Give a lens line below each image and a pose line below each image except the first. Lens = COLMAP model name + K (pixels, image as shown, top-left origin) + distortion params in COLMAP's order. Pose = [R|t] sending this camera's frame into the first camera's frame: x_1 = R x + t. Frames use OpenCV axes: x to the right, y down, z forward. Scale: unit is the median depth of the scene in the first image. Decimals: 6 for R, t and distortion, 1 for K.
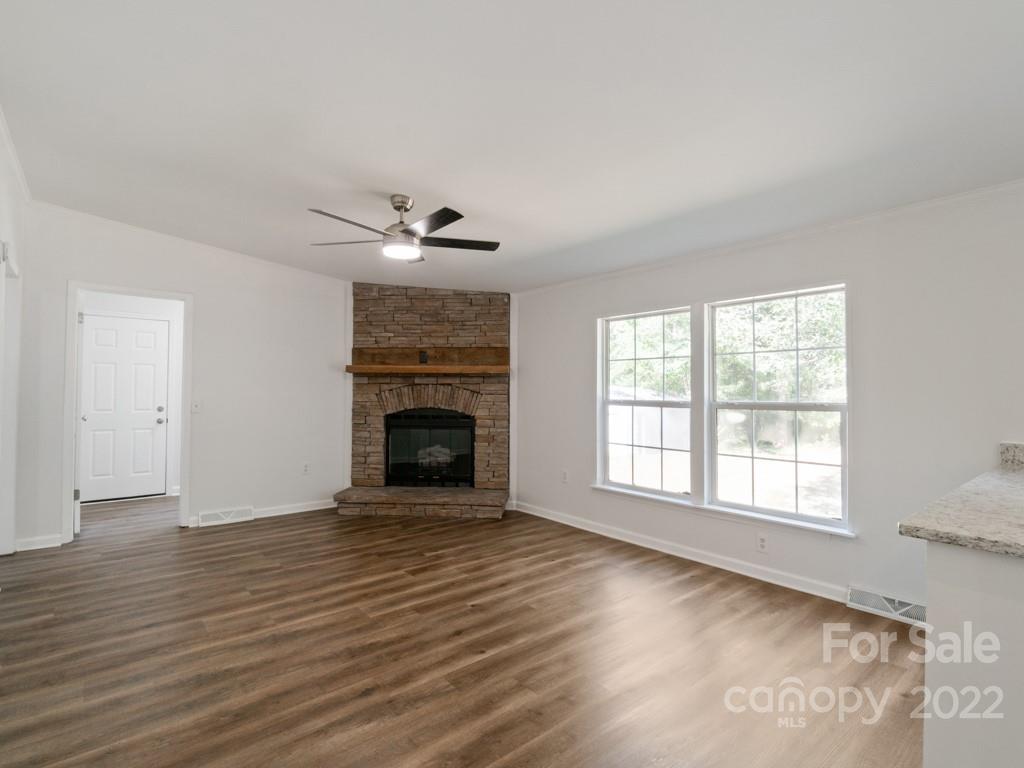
lens RADIAL K [[516.5, 0, 514.4], [0, 516.5, 383.1], [0, 0, 1]] dist [0.003294, -0.002792]
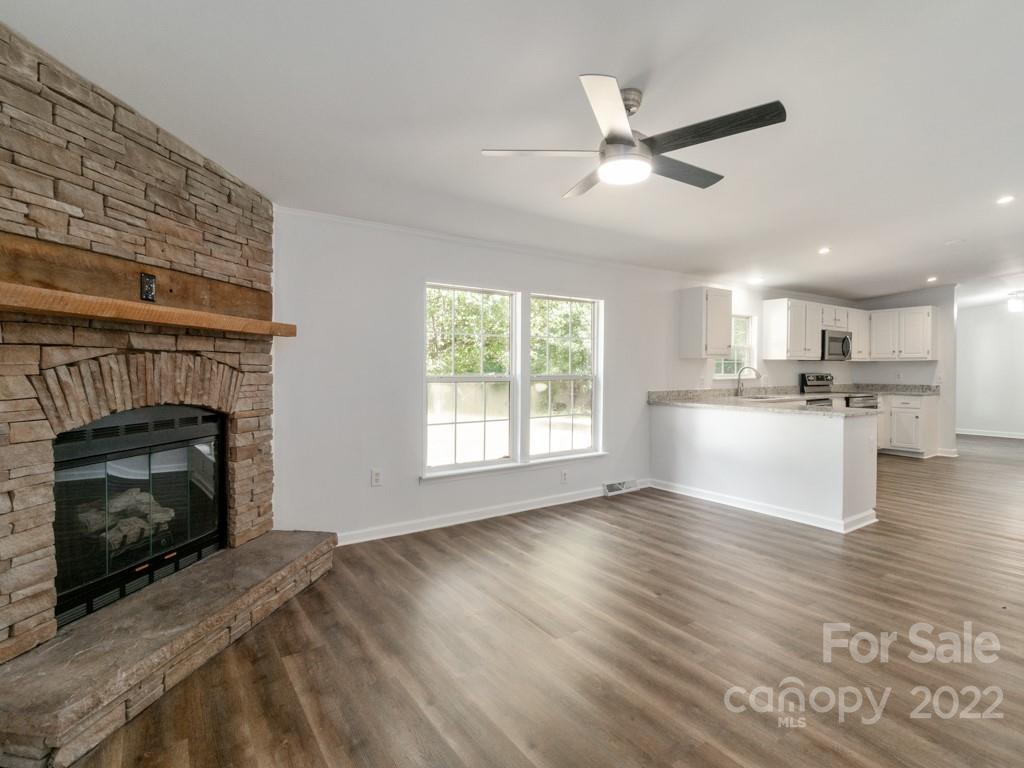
lens RADIAL K [[516.5, 0, 509.1], [0, 516.5, 370.2], [0, 0, 1]] dist [0.003294, -0.002792]
pose [[0.075706, -0.012101, 0.997057, -0.583246], [-0.023417, 0.999629, 0.013910, 0.005432], [-0.996855, -0.024402, 0.075395, 0.673258]]
